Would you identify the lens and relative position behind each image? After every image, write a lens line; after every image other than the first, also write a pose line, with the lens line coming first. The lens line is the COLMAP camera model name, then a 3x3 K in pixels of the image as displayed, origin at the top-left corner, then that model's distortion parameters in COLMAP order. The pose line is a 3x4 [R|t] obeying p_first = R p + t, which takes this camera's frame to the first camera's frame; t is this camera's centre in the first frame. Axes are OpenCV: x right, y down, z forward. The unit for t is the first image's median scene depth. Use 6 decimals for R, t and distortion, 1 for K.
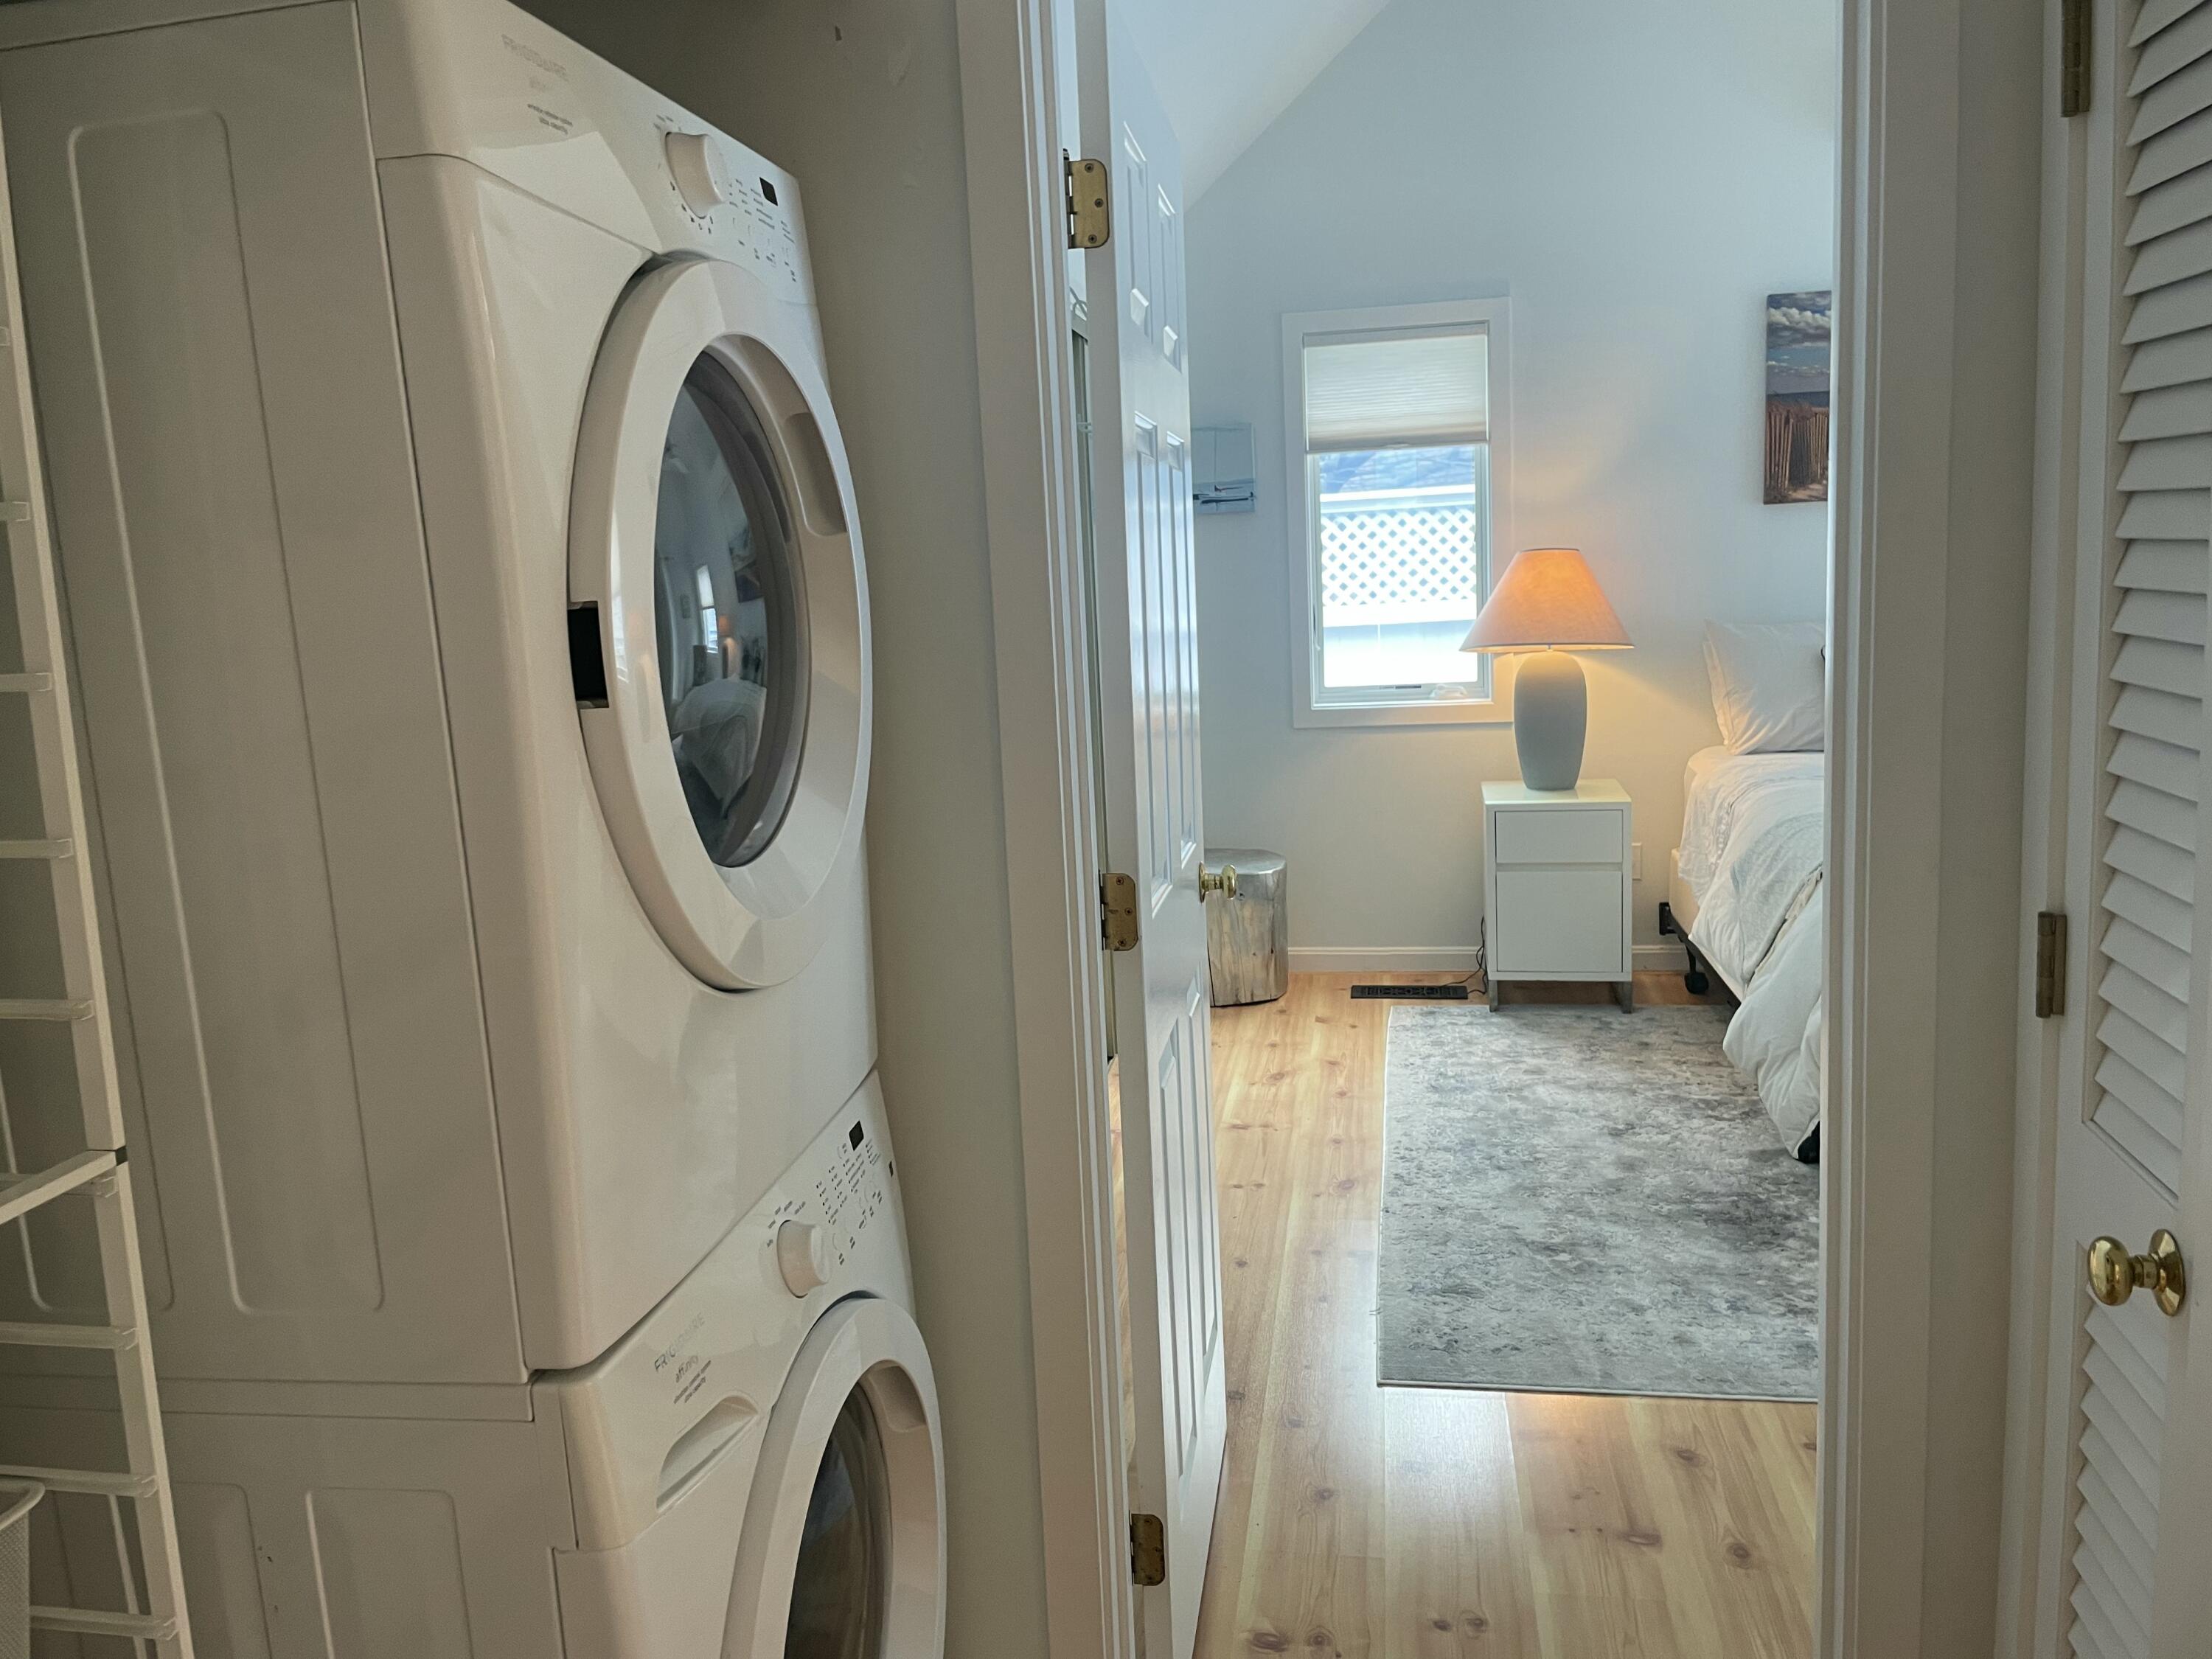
lens RADIAL K [[1682.2, 0, 1095.6], [0, 1682.2, 802.4], [0, 0, 1]] dist [0.091741, -0.135358]
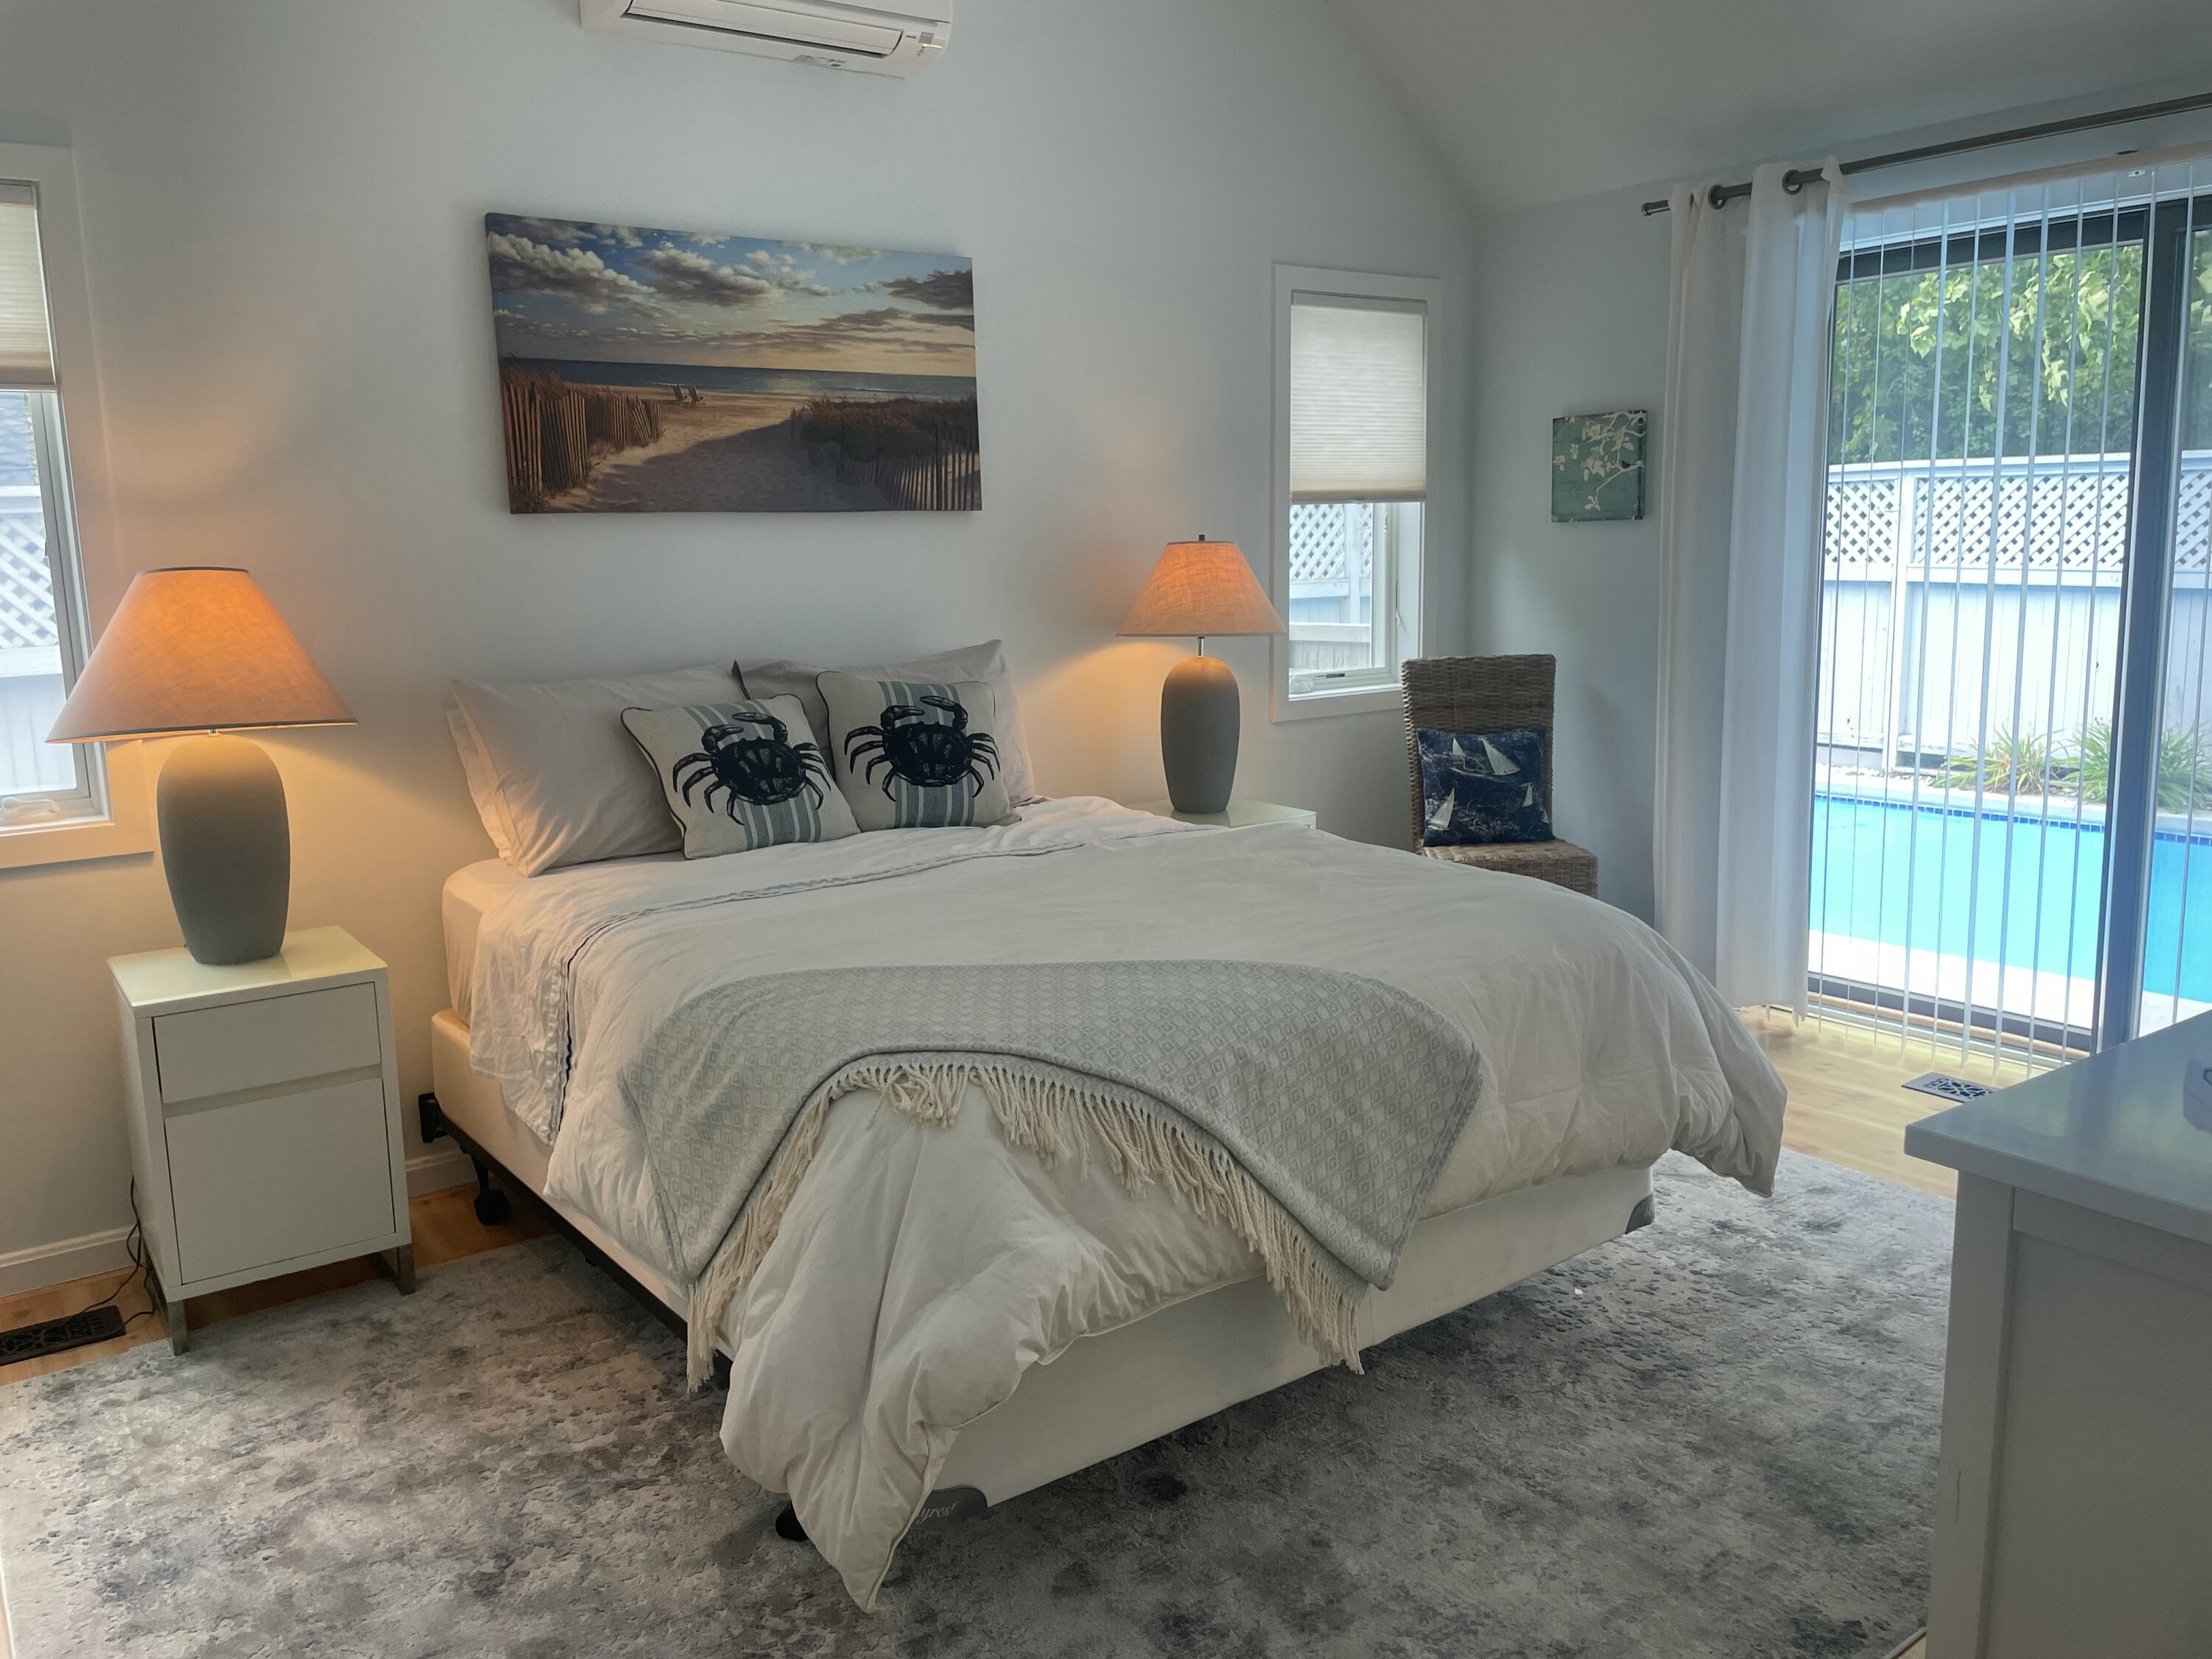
lens RADIAL K [[1682.2, 0, 1095.6], [0, 1682.2, 802.4], [0, 0, 1]] dist [0.091741, -0.135358]
pose [[0.697271, -0.083746, 0.711898, 0.054891], [0.102320, 0.994610, 0.016785, -0.047616], [-0.709467, 0.061138, 0.702082, 0.377604]]
